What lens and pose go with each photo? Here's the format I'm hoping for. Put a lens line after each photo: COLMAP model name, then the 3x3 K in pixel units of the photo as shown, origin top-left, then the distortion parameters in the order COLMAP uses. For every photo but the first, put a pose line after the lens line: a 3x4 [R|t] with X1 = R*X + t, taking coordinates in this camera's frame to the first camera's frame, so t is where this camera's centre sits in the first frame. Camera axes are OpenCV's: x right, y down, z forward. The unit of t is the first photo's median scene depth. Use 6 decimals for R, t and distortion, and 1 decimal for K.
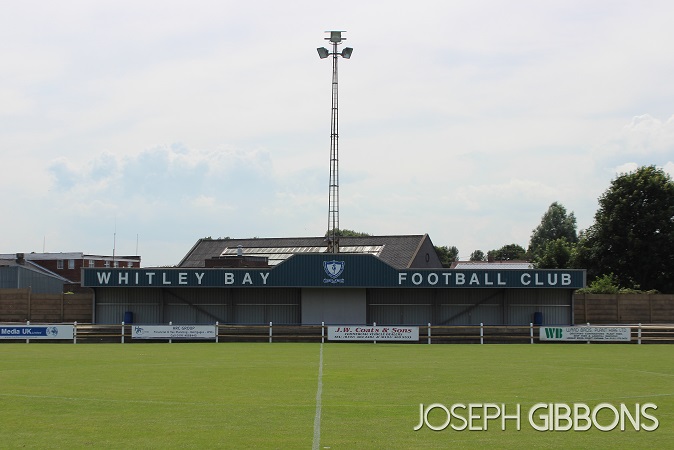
lens RADIAL K [[1256.6, 0, 337.0], [0, 1256.6, 225.0], [0, 0, 1]] dist [-0.006128, 0.055534]
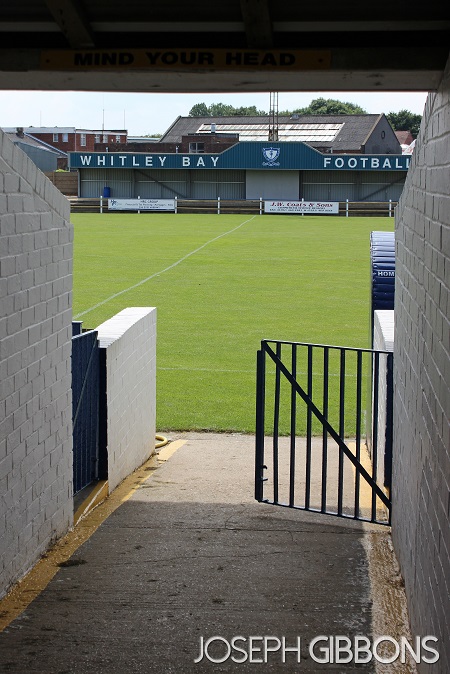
lens RADIAL K [[1317.2, 0, 225.0], [0, 1317.2, 337.0], [0, 0, 1]] dist [0.027572, 0.091154]
pose [[0.995434, 0.020031, -0.093327, 0.076116], [-0.001693, 0.981285, 0.192556, -0.037425], [0.095438, -0.191519, 0.976838, -0.292747]]
